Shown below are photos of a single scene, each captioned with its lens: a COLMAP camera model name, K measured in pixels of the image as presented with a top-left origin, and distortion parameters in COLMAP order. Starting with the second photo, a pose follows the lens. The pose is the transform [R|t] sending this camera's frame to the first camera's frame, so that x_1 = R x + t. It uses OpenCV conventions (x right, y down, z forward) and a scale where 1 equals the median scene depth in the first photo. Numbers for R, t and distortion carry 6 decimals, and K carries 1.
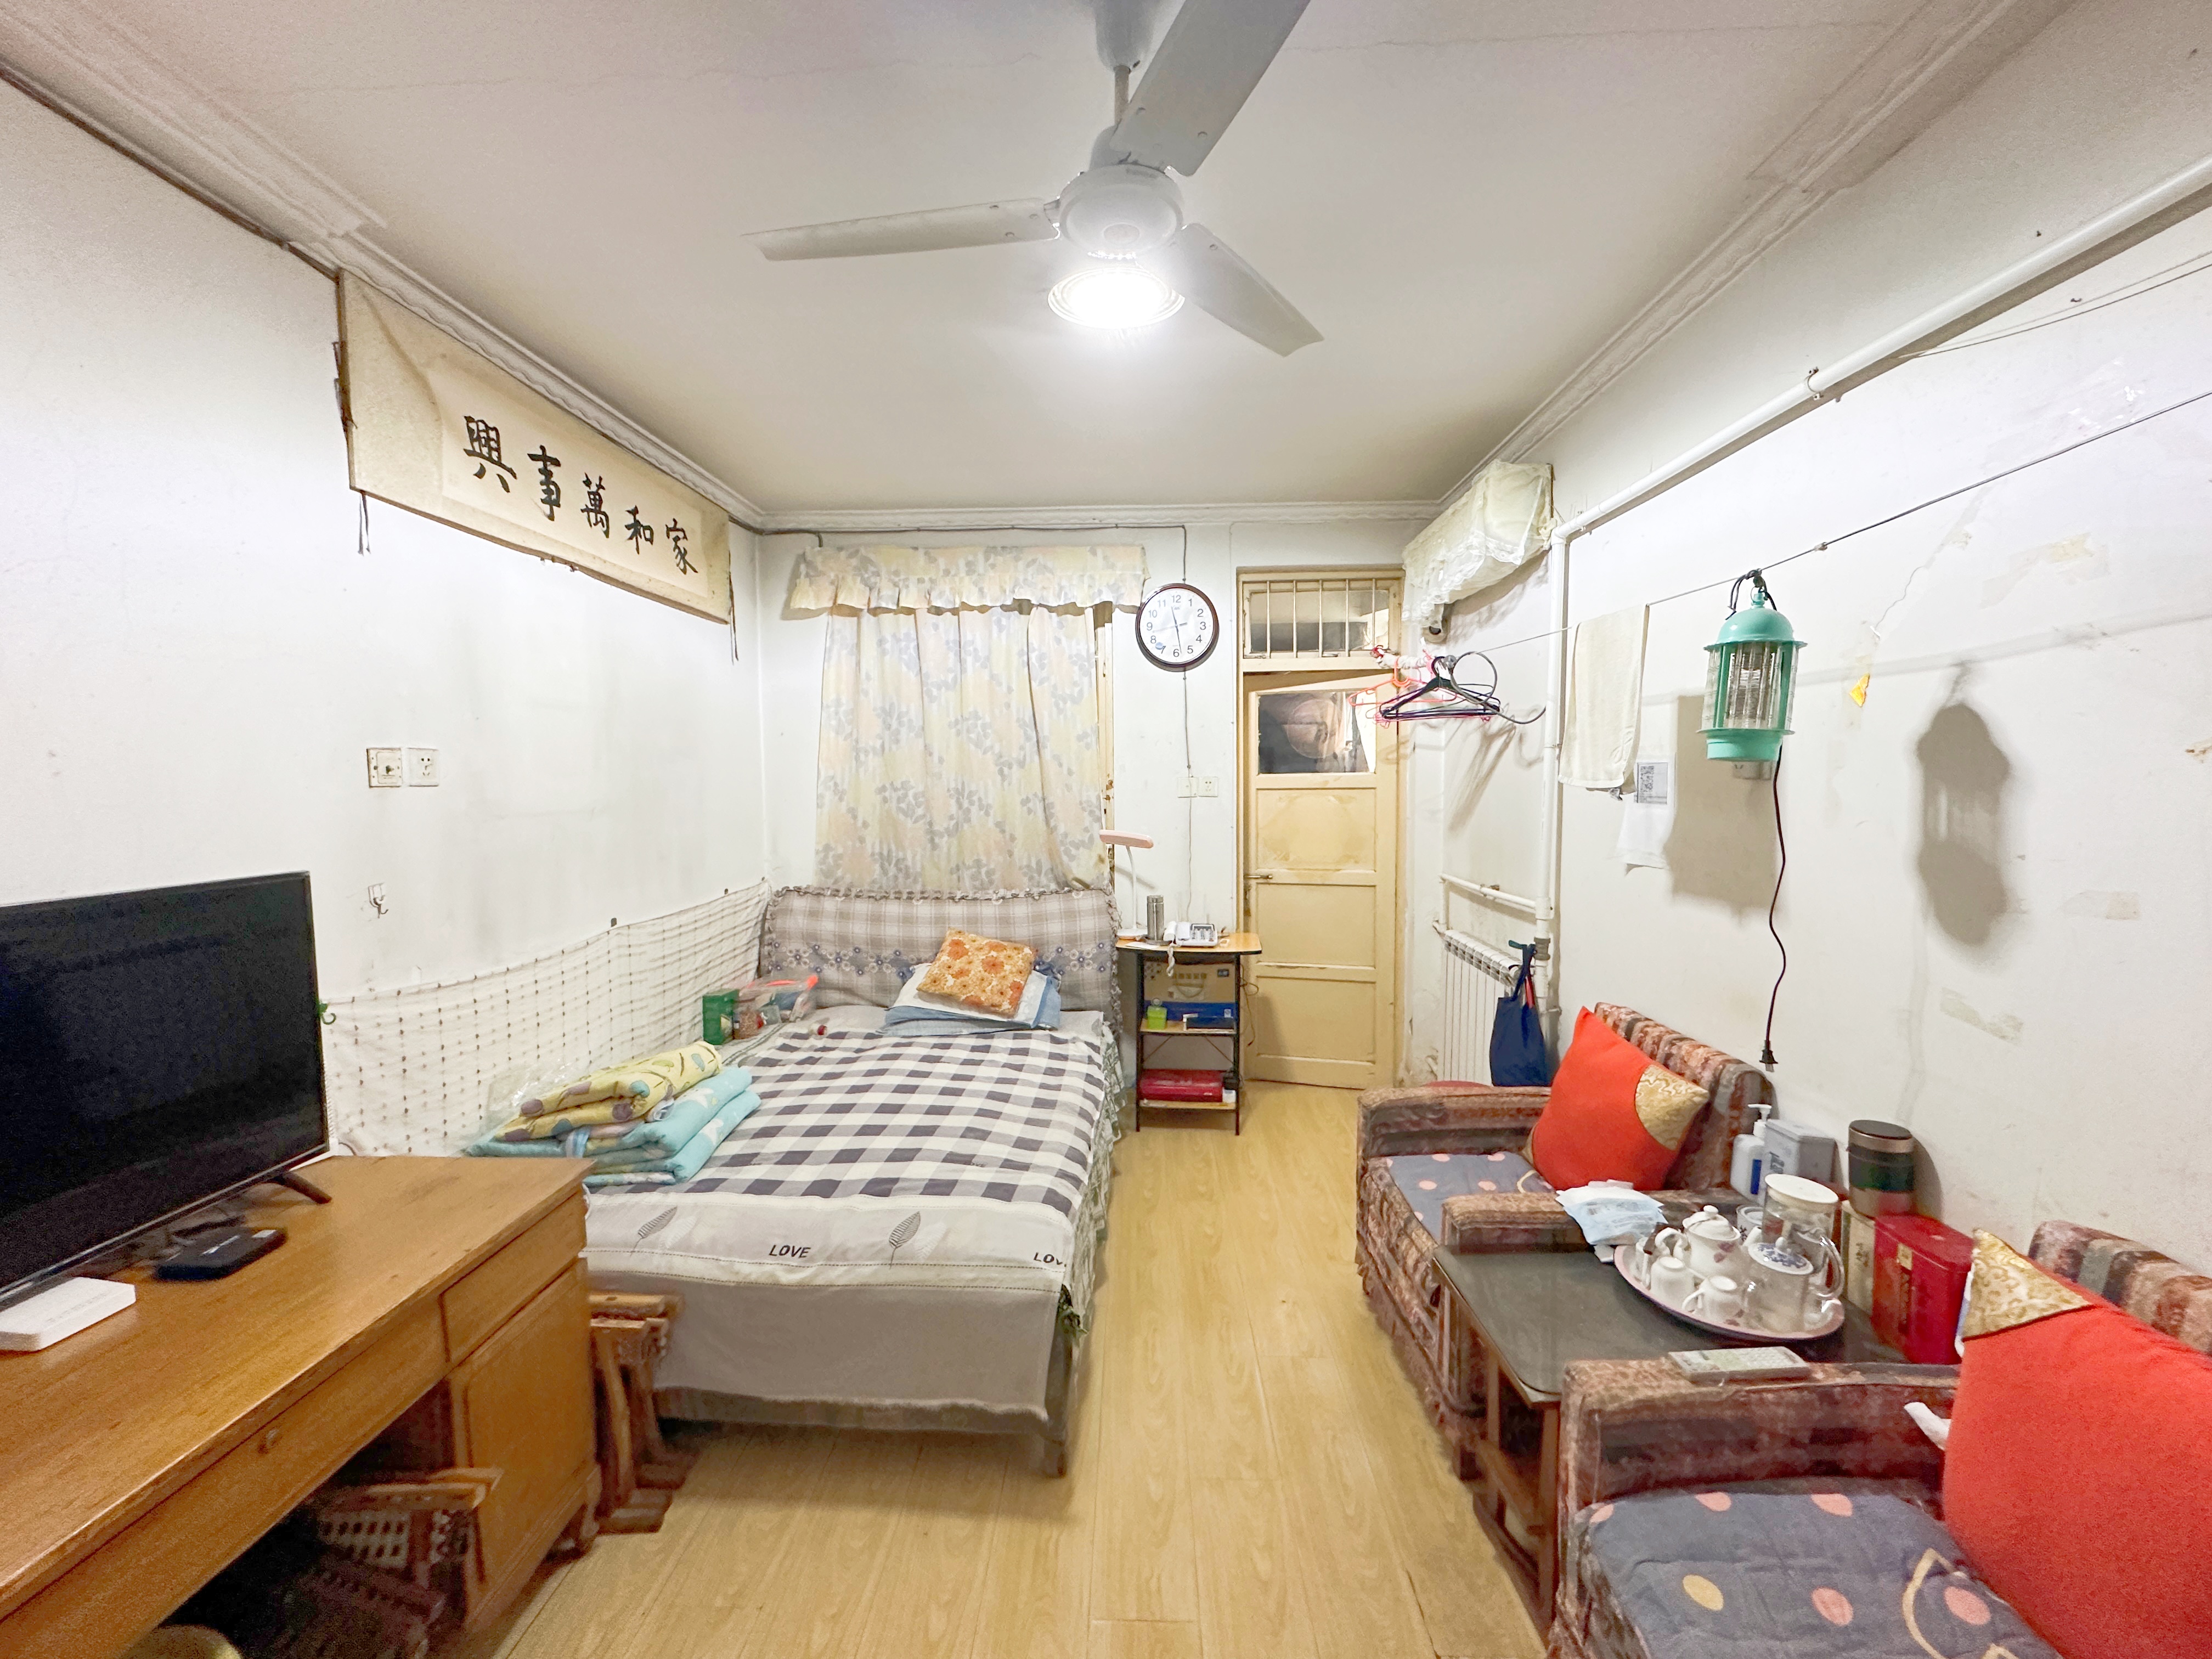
lens RADIAL K [[885.0, 0, 1109.1], [0, 885.0, 833.5], [0, 0, 1]] dist [-0.000057, -0.000010]
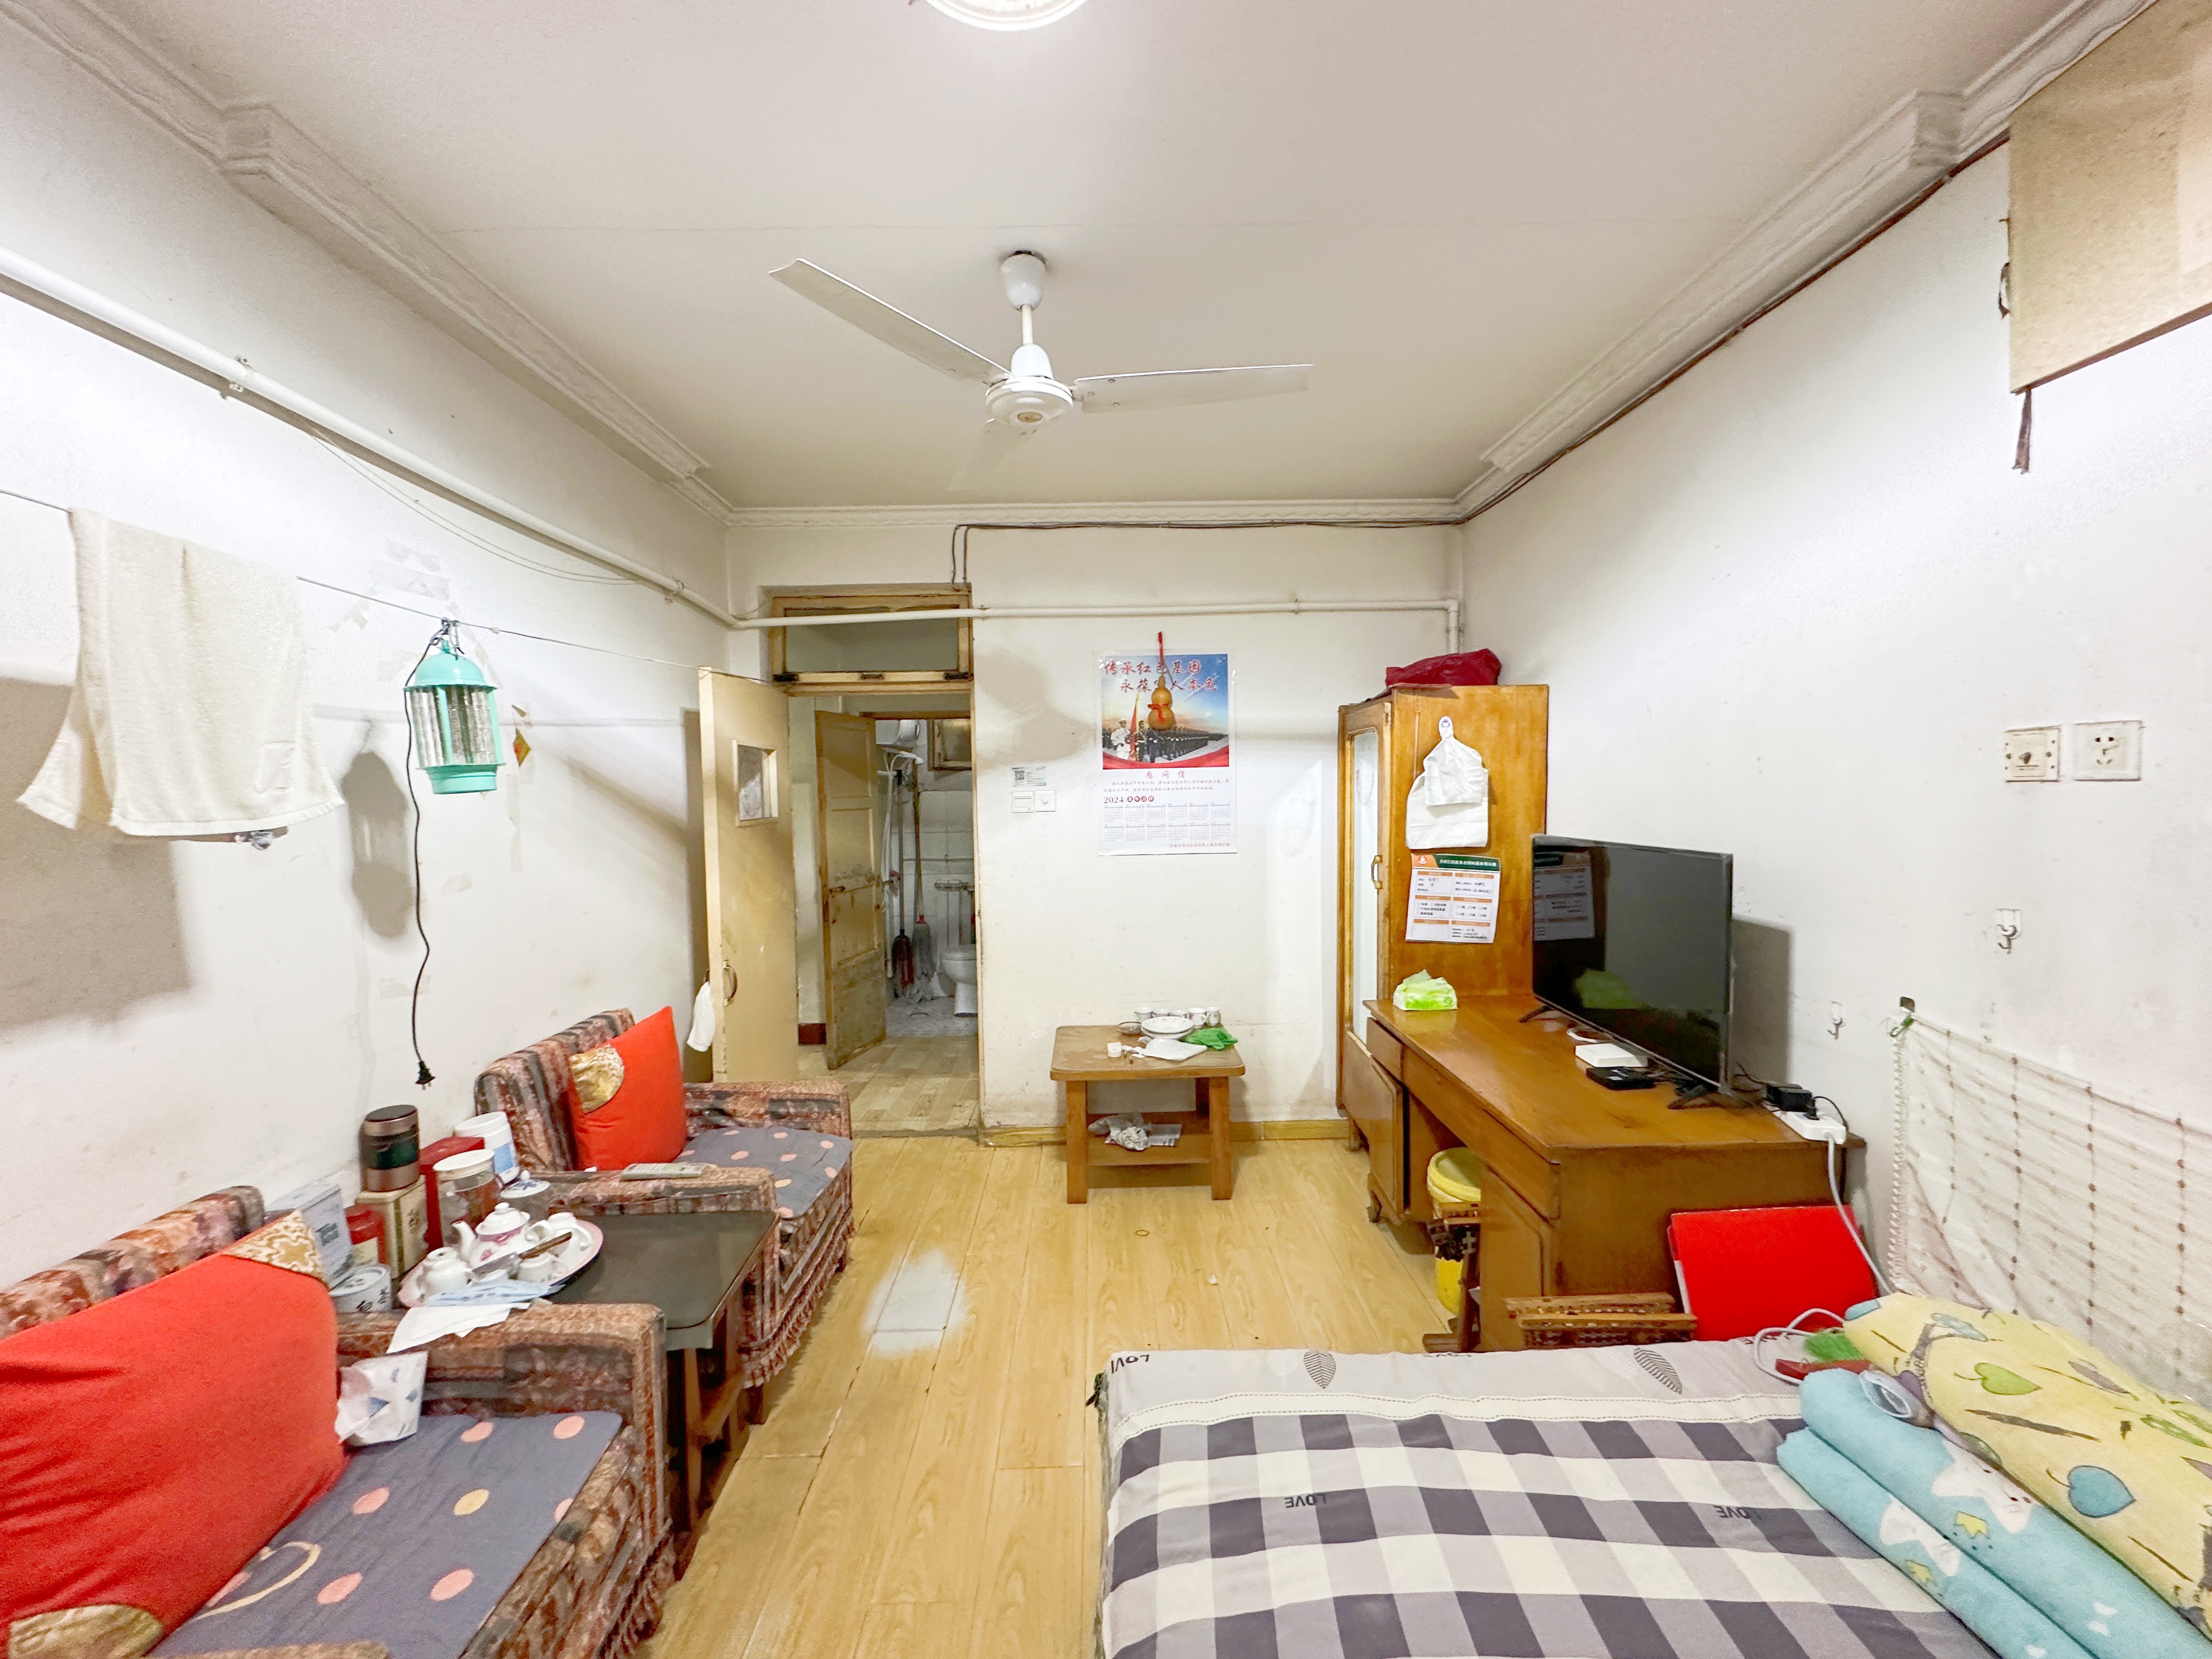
lens RADIAL K [[885.0, 0, 1104.1], [0, 885.0, 833.1], [0, 0, 1]] dist [-0.000057, -0.000010]
pose [[-0.998514, 0.027529, -0.047024, -0.020562], [0.022163, 0.993567, 0.111054, -0.138404], [0.049779, 0.109847, -0.992701, 2.160456]]
